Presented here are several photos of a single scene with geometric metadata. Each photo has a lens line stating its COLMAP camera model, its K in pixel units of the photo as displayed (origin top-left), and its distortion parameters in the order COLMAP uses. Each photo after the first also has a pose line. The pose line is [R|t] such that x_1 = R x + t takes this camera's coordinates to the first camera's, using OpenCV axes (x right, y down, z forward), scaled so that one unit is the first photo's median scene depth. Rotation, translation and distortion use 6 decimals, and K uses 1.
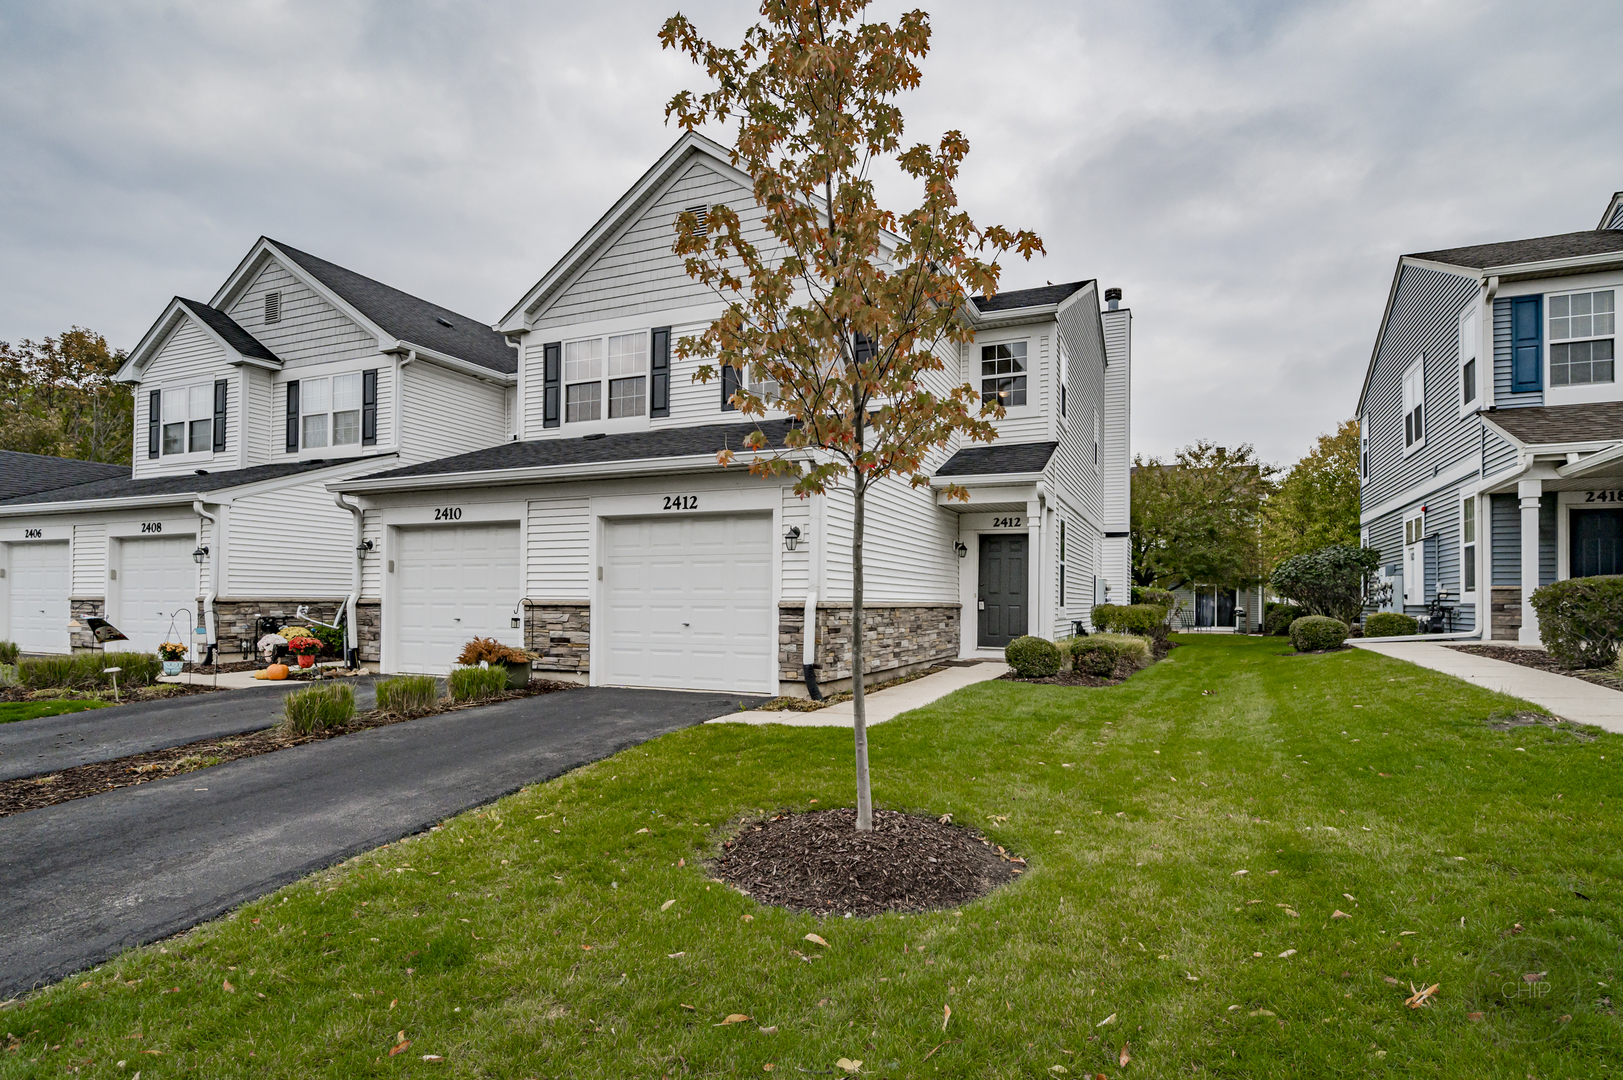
lens RADIAL K [[850.6, 0, 798.5], [0, 850.6, 586.6], [0, 0, 1]] dist [0.005020, 0.000338]
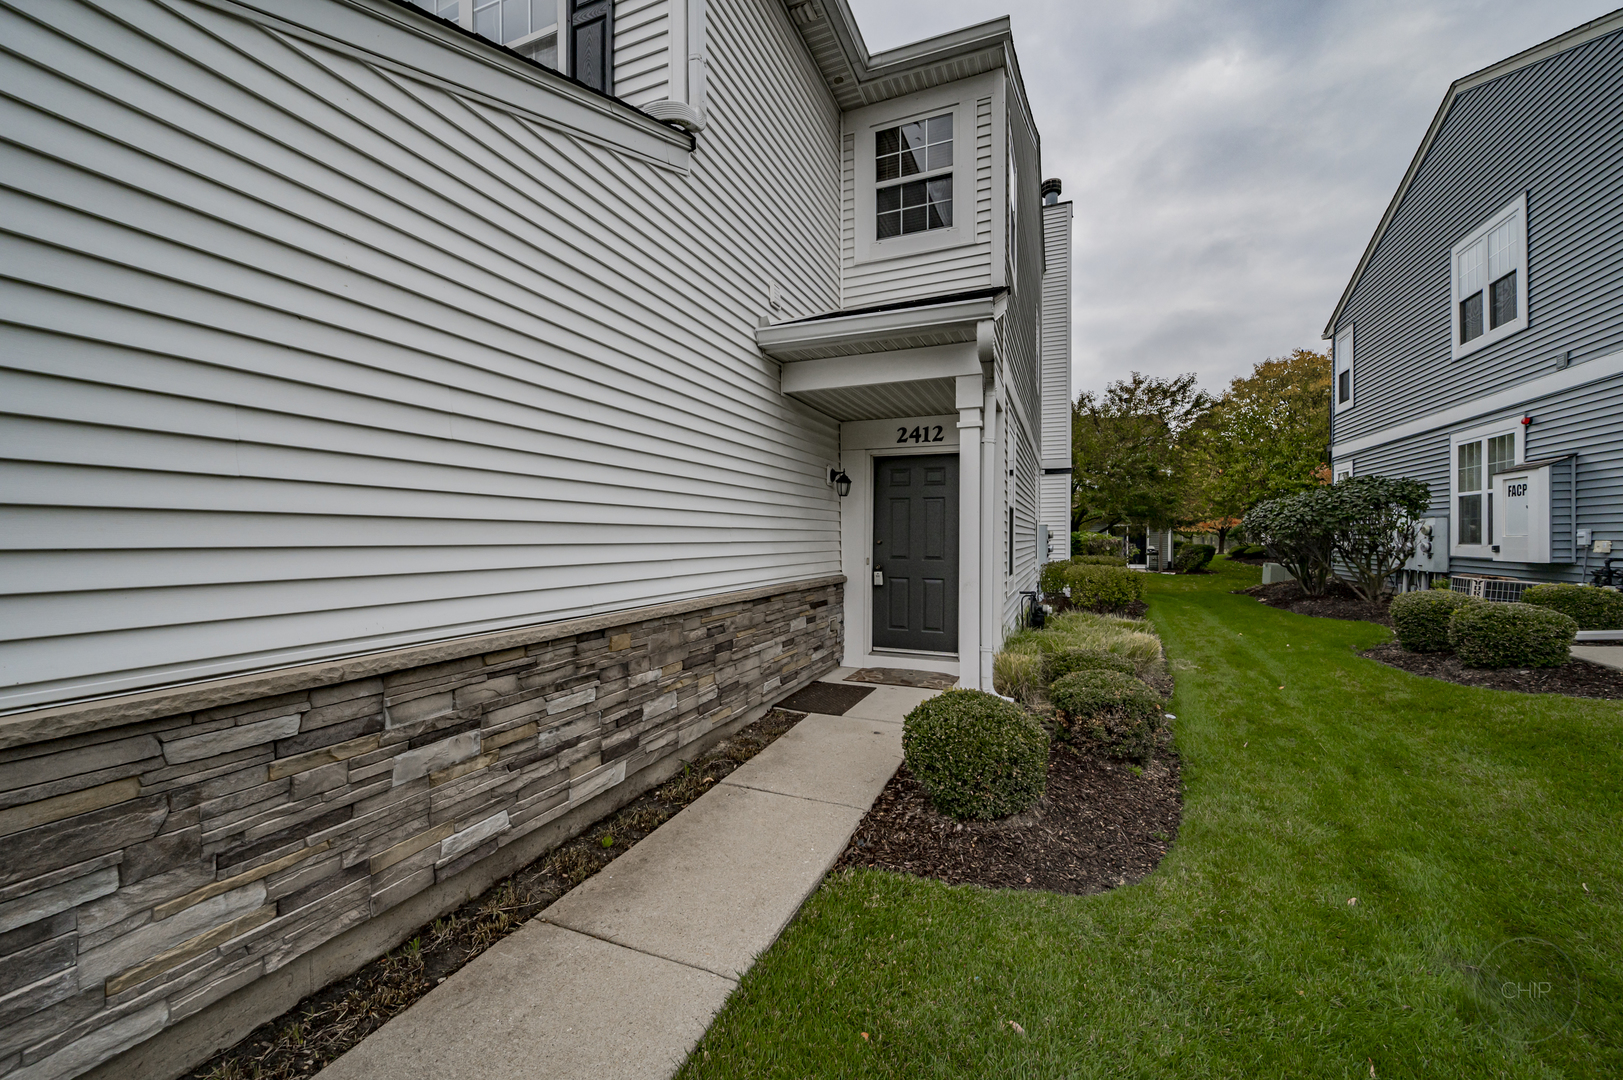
lens RADIAL K [[644.8, 0, 808.7], [0, 644.8, 538.8], [0, 0, 1]] dist [-0.003501, 0.001585]
pose [[0.998922, -0.011382, 0.045005, 0.147357], [0.010444, 0.999725, 0.021013, -0.014801], [-0.045232, -0.020520, 0.998766, 0.559693]]
